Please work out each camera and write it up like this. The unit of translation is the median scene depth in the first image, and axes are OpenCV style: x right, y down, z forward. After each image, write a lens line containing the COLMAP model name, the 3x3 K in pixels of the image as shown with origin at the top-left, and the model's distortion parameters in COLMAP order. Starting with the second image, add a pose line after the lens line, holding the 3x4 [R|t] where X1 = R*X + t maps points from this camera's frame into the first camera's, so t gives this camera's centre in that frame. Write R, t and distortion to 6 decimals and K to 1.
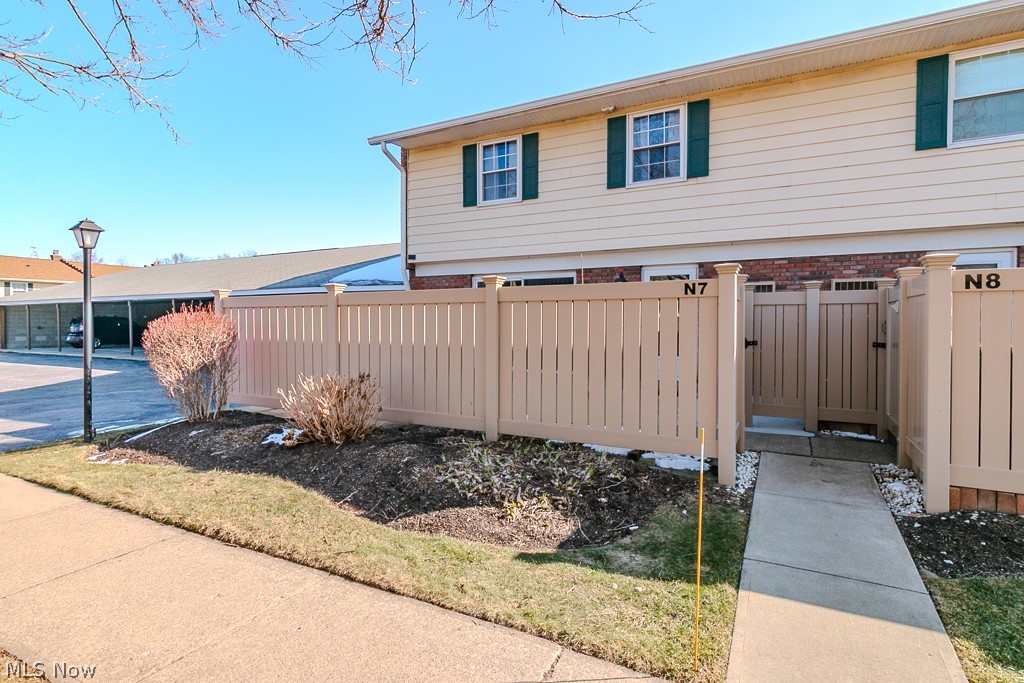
lens RADIAL K [[527.0, 0, 512.0], [0, 527.0, 341.5], [0, 0, 1]] dist [-0.001954, -0.000887]
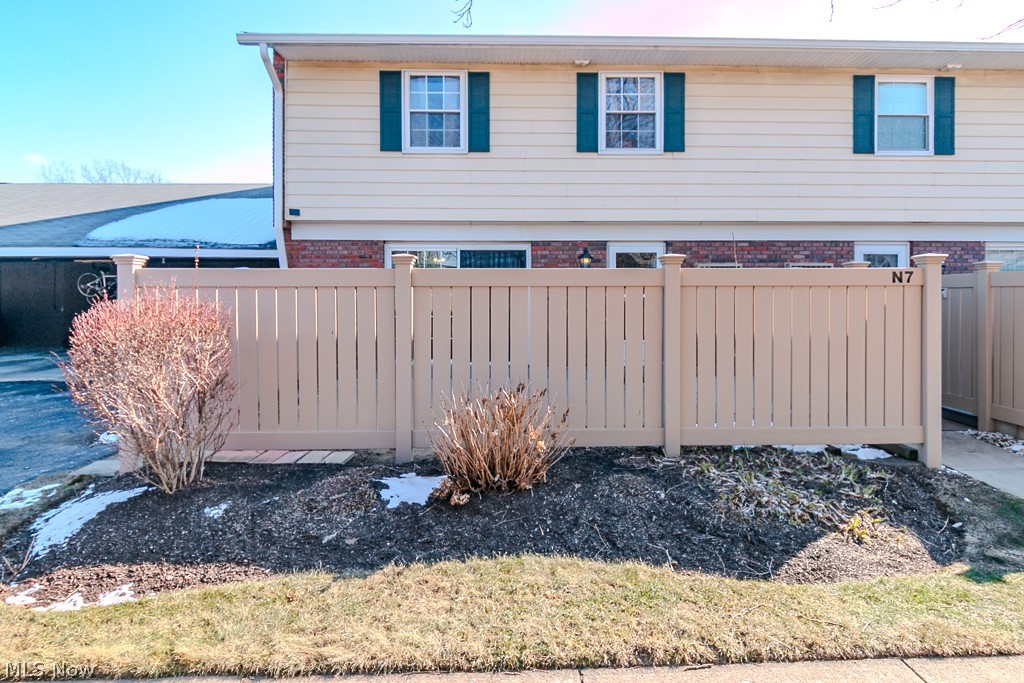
lens RADIAL K [[601.2, 0, 516.5], [0, 601.2, 308.7], [0, 0, 1]] dist [-0.003570, -0.001114]
pose [[0.865799, -0.008673, 0.500318, -0.419864], [0.019687, 0.999666, -0.016739, -0.013605], [-0.500005, 0.024342, 0.865680, 0.193818]]
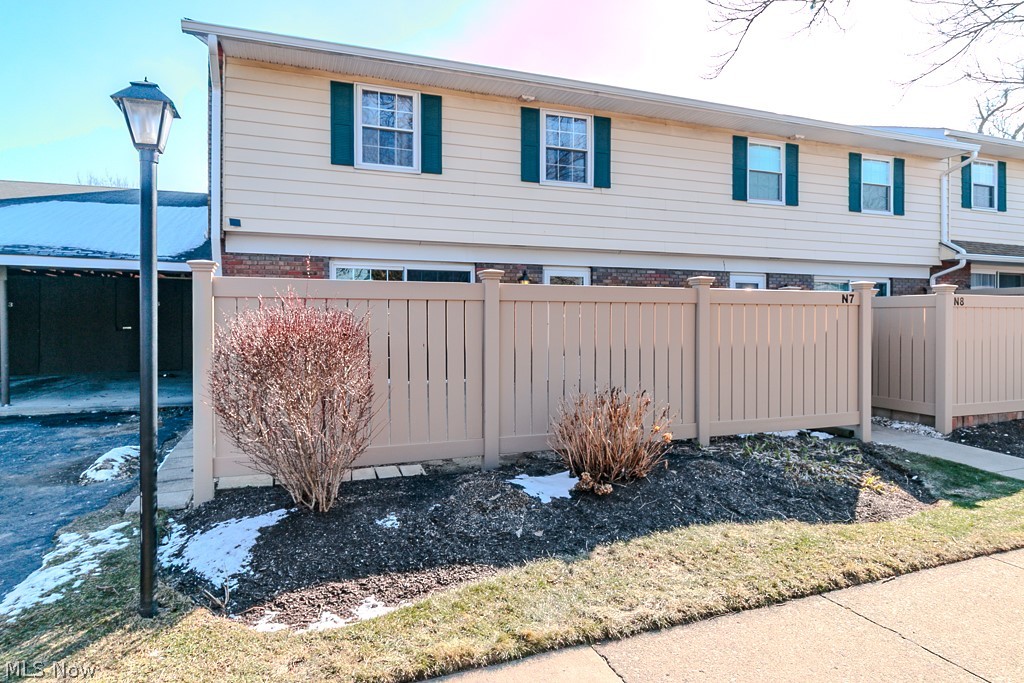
lens RADIAL K [[596.0, 0, 510.9], [0, 596.0, 334.1], [0, 0, 1]] dist [-0.002559, -0.001993]
pose [[0.657947, -0.012145, 0.752966, -0.650215], [0.028753, 0.999546, -0.009003, -0.007243], [-0.752515, 0.027574, 0.657998, 0.329662]]
